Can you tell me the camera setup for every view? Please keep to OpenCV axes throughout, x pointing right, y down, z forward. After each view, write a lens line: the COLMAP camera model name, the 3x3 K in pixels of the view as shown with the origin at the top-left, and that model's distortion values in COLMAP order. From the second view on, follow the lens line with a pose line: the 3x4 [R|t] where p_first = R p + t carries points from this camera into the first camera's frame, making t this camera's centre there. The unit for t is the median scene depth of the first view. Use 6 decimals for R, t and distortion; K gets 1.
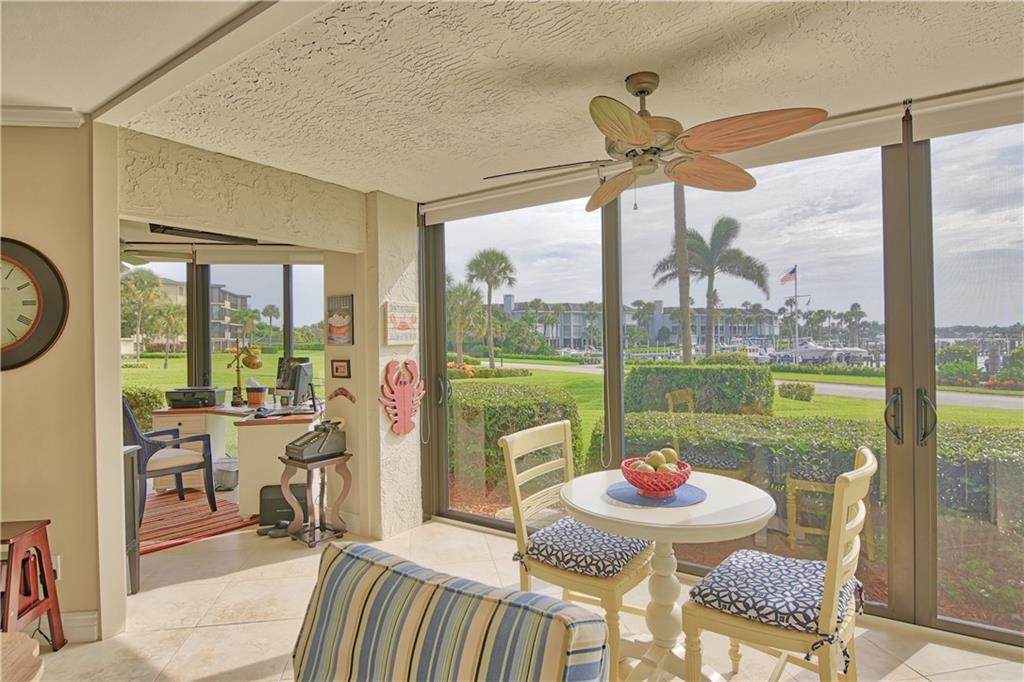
lens RADIAL K [[549.6, 0, 512.3], [0, 549.6, 339.6], [0, 0, 1]] dist [-0.004883, -0.002204]
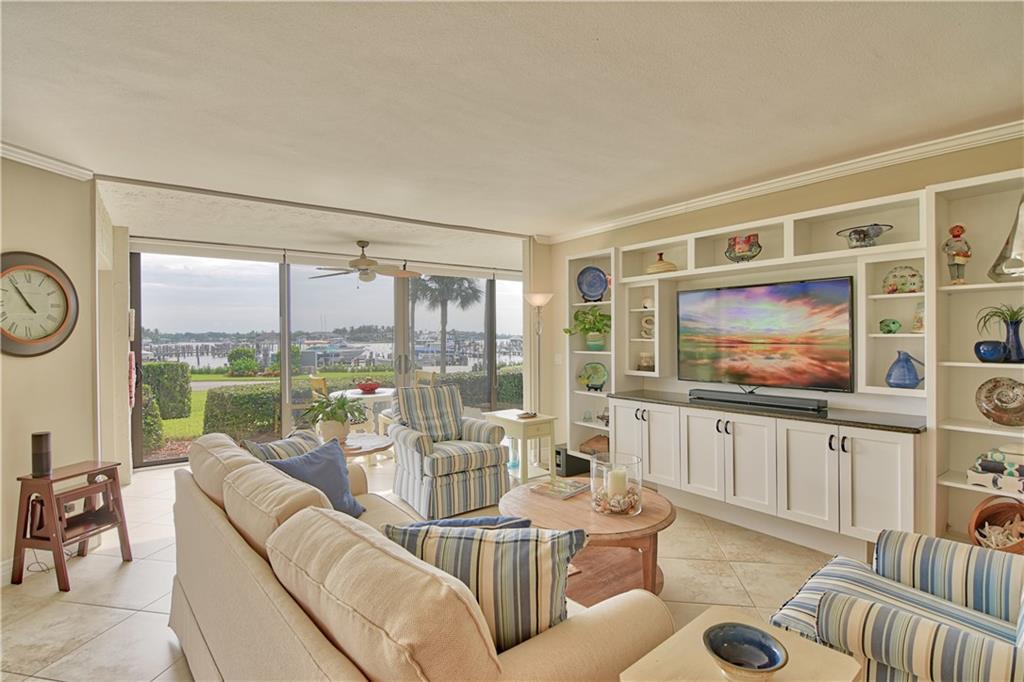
lens RADIAL K [[494.9, 0, 512.3], [0, 494.9, 338.3], [0, 0, 1]] dist [-0.005047, -0.010461]
pose [[0.326950, 0.008805, 0.945000, -0.118872], [0.001793, 0.999949, -0.009938, 0.001896], [-0.945040, 0.004943, 0.326918, -0.032471]]
